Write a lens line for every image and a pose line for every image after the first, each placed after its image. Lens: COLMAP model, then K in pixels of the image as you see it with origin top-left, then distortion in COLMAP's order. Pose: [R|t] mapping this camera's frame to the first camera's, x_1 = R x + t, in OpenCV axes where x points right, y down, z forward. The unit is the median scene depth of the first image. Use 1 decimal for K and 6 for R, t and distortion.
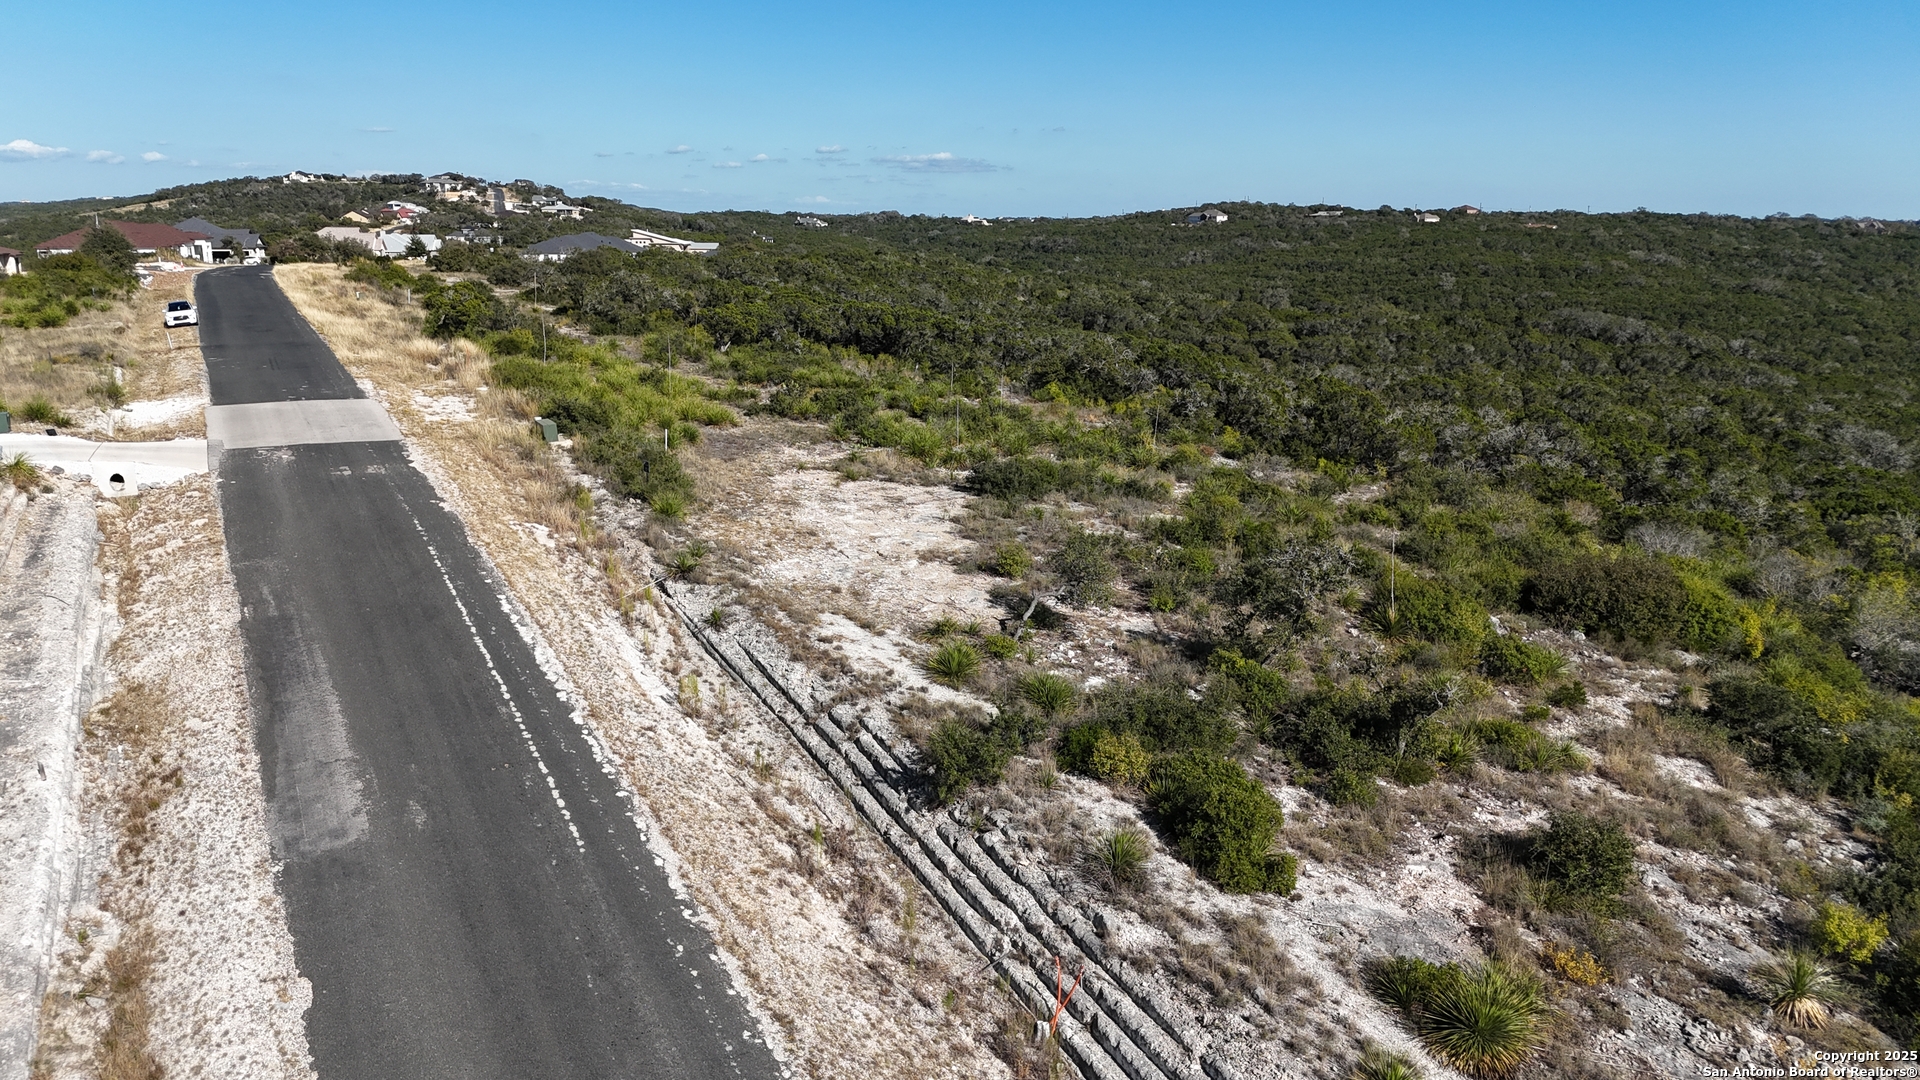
lens RADIAL K [[1426.4, 0, 958.5], [0, 1426.4, 539.4], [0, 0, 1]] dist [0.068026, -0.070179]
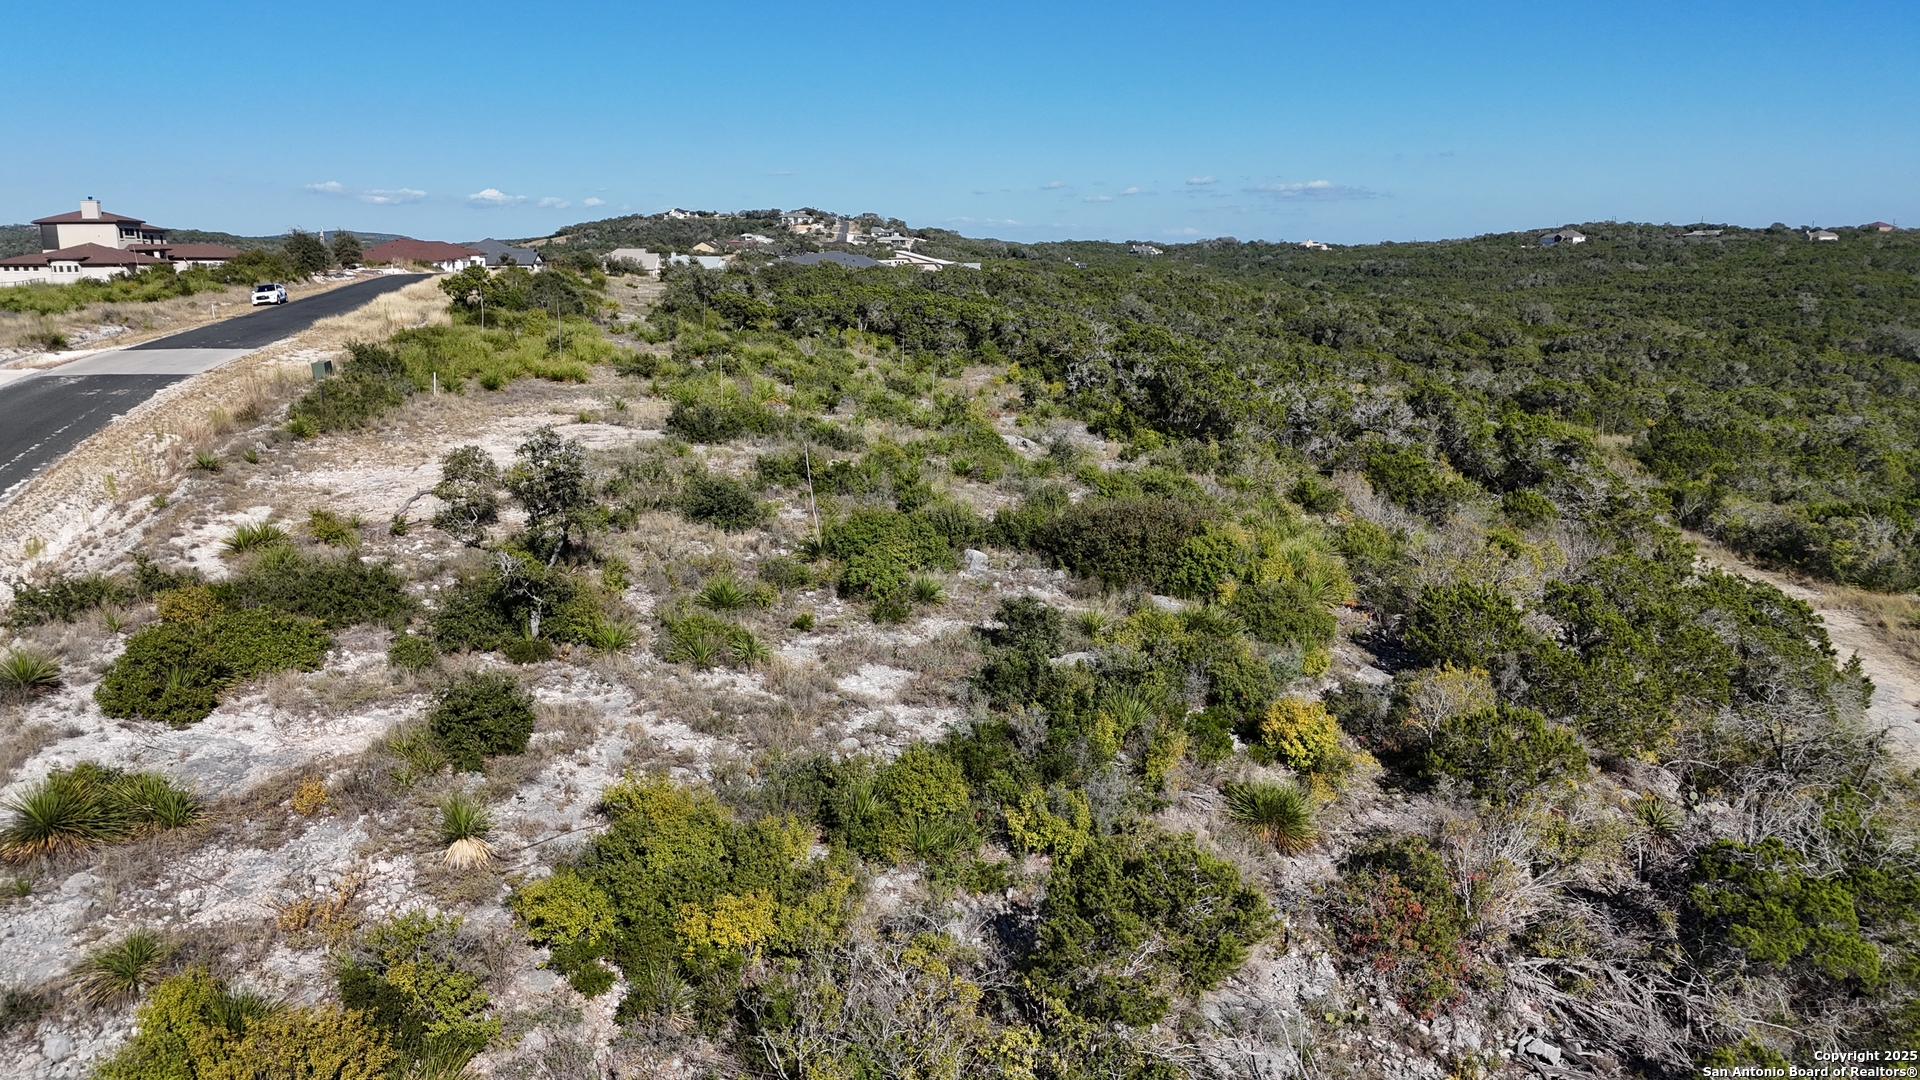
lens RADIAL K [[1426.4, 0, 960.3], [0, 1426.4, 532.1], [0, 0, 1]] dist [0.068026, -0.070179]
pose [[0.968179, 0.040953, -0.246886, 0.455876], [-0.047535, 0.998654, -0.020758, 0.046567], [0.245704, 0.031834, 0.968822, 0.055490]]
